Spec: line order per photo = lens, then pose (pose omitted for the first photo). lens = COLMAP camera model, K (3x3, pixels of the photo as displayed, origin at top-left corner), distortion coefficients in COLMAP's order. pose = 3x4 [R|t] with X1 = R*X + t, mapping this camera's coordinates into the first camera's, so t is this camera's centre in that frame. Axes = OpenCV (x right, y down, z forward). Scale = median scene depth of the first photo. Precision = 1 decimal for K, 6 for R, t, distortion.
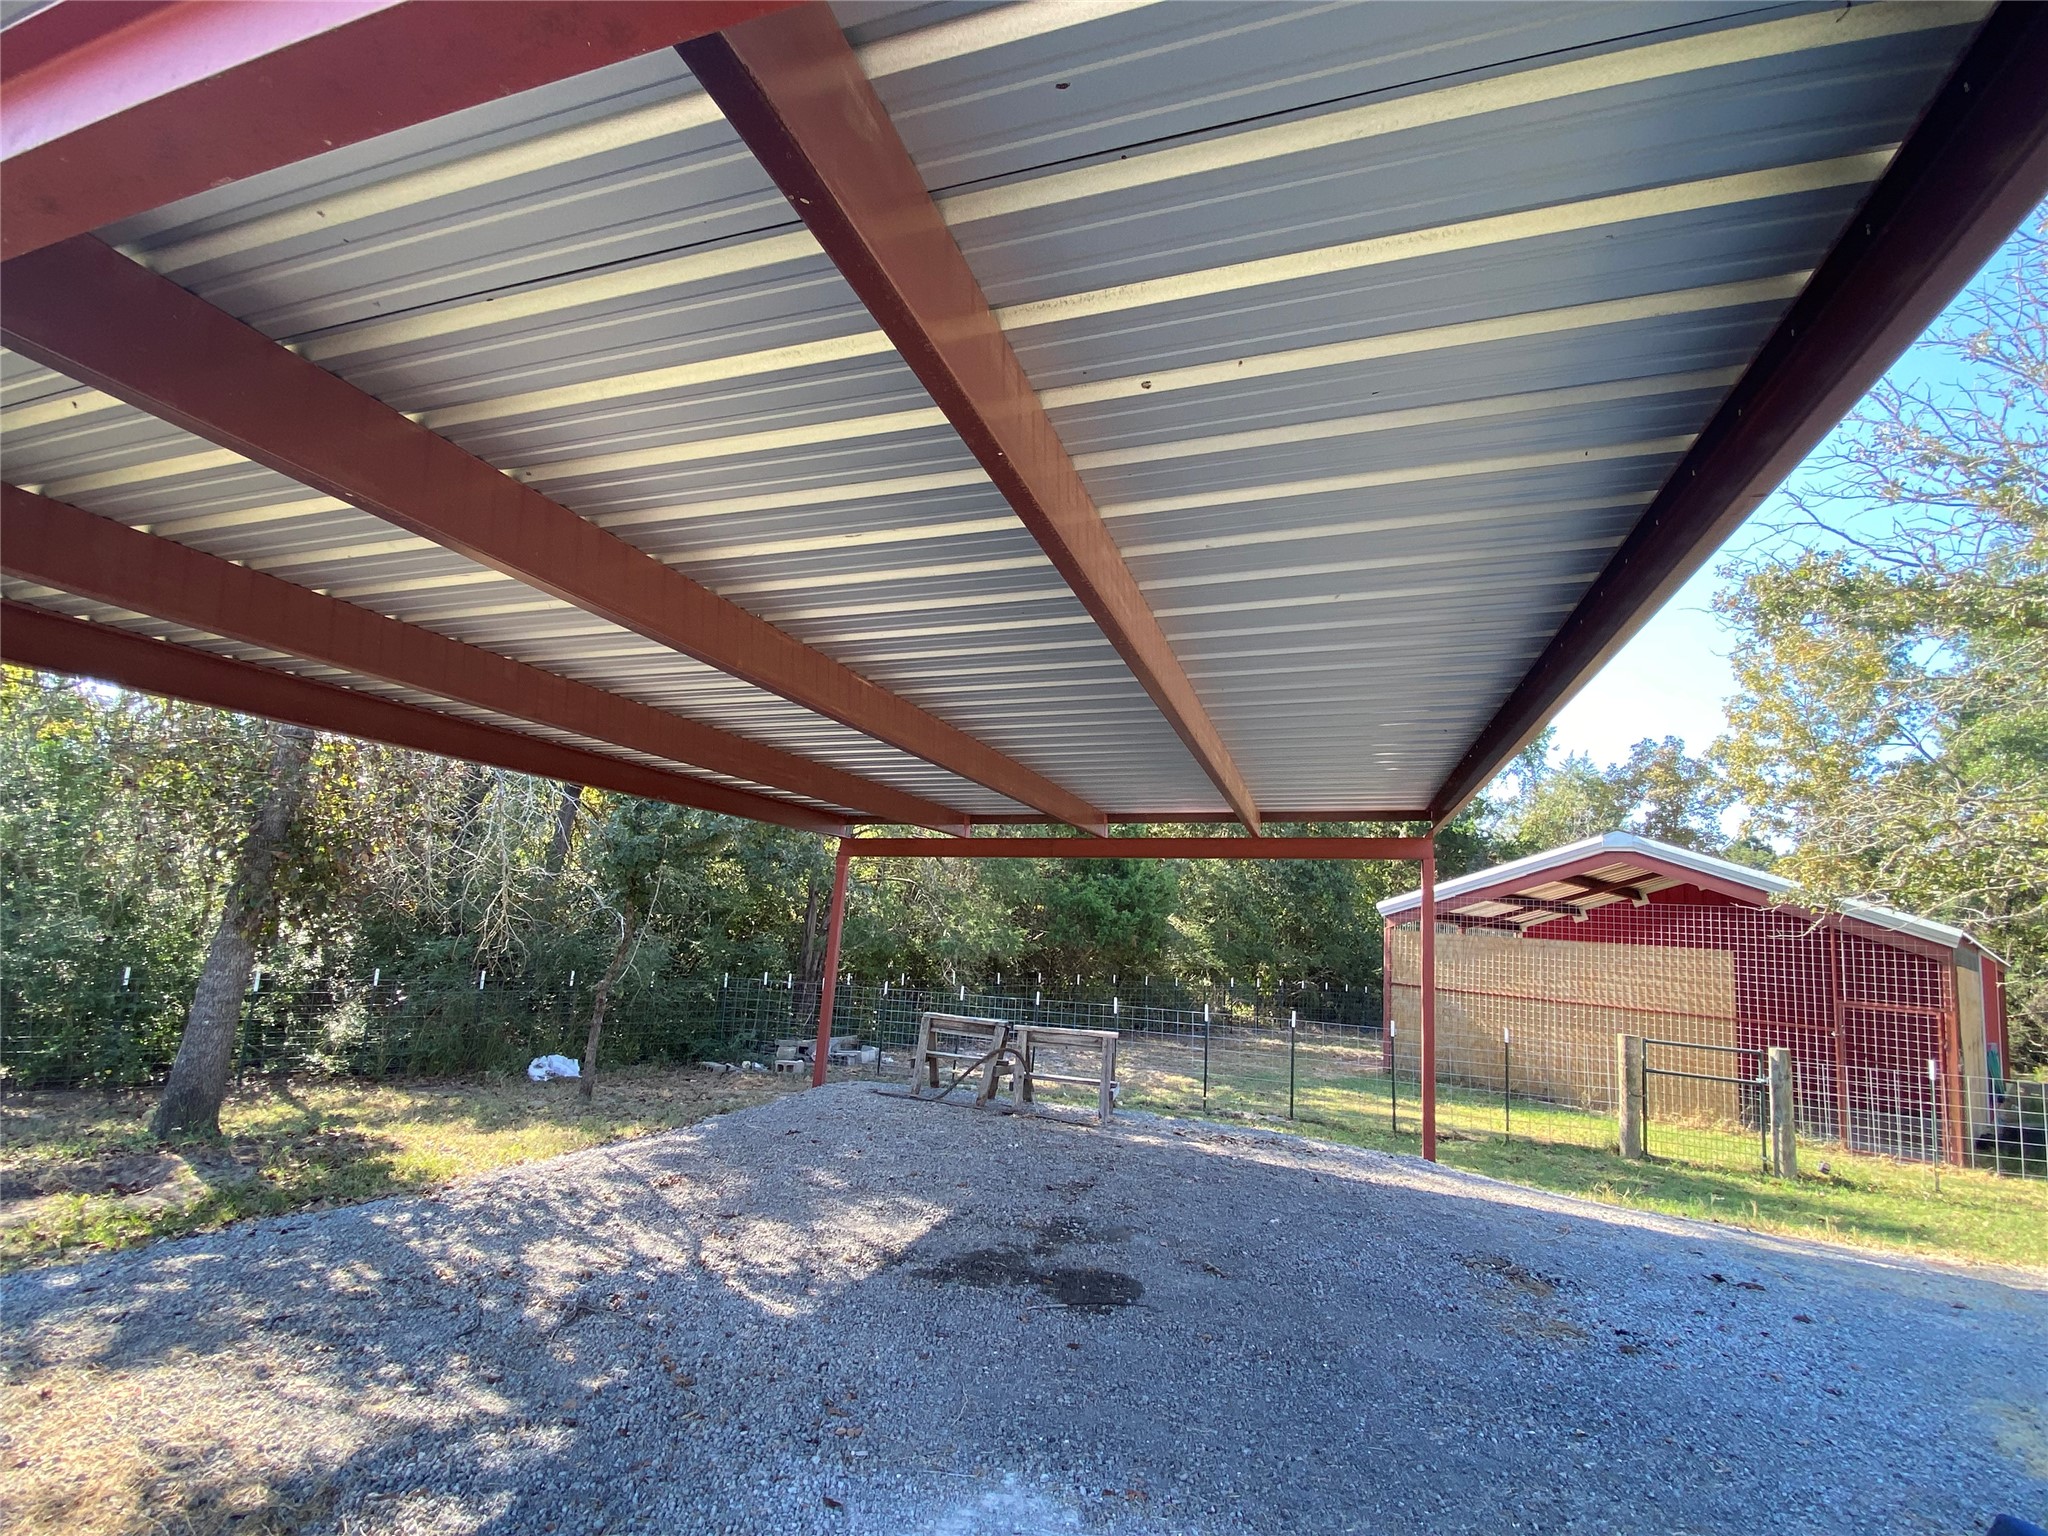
lens RADIAL K [[955.4, 0, 1018.0], [0, 955.4, 763.6], [0, 0, 1]] dist [-0.000749, -0.001151]
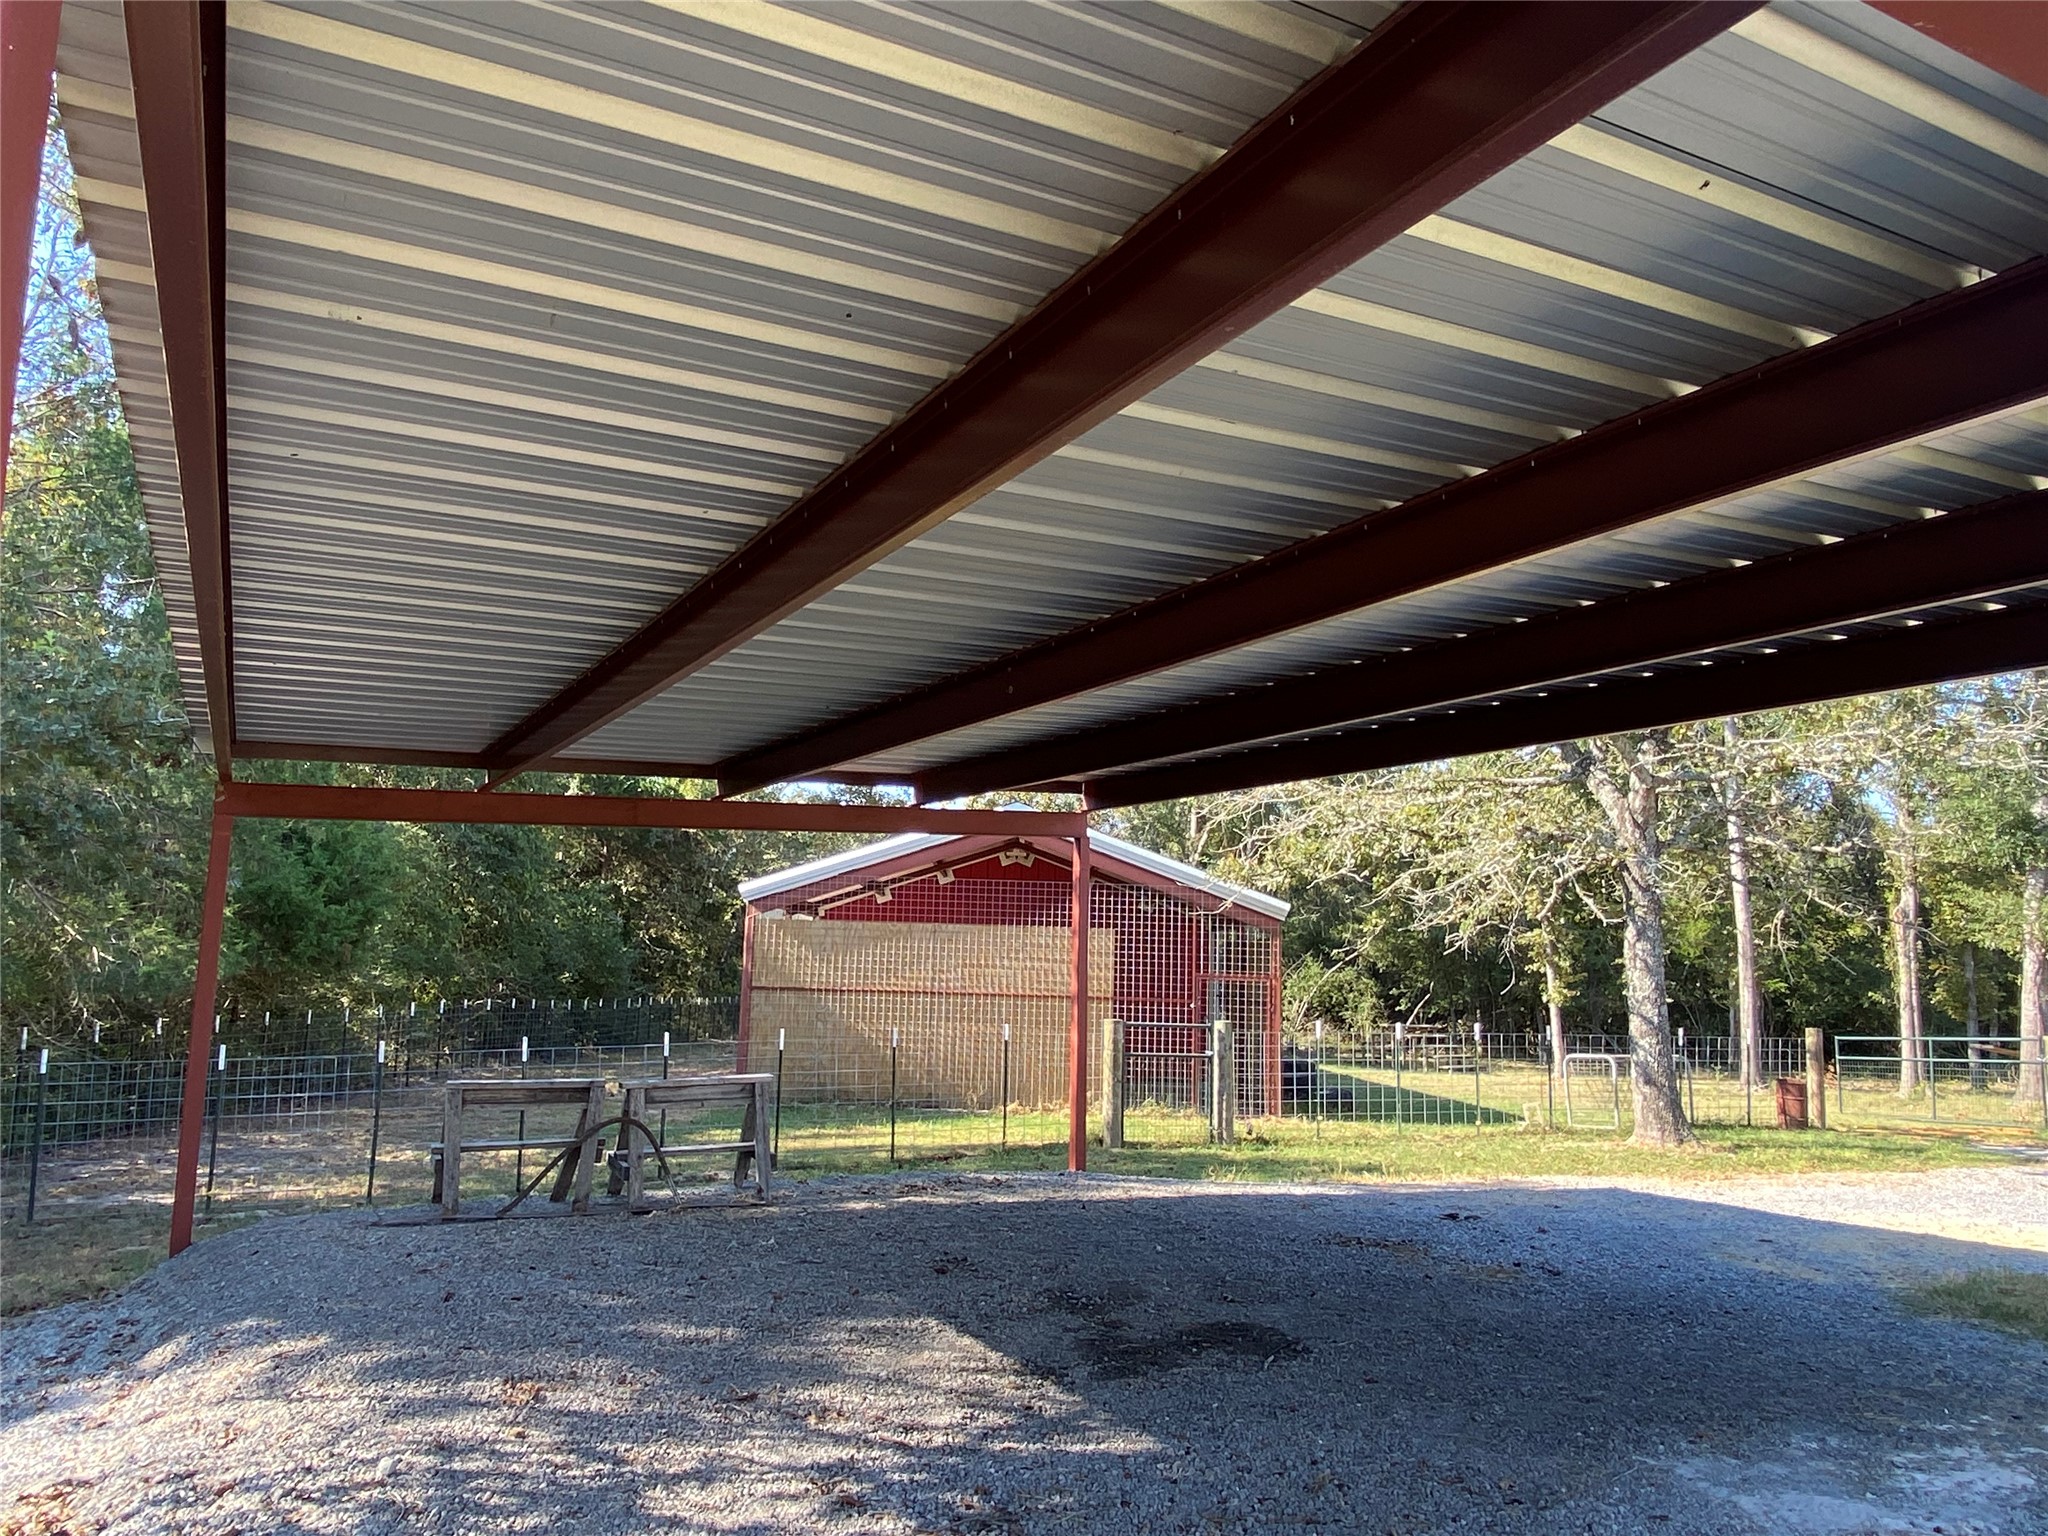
lens RADIAL K [[1361.5, 0, 1023.3], [0, 1361.5, 770.9], [0, 0, 1]] dist [-0.038286, -0.000788]
pose [[0.702359, 0.047583, 0.710230, -0.300442], [-0.097835, 0.994747, 0.030107, 0.002888], [-0.705067, -0.090632, 0.703325, 0.101753]]
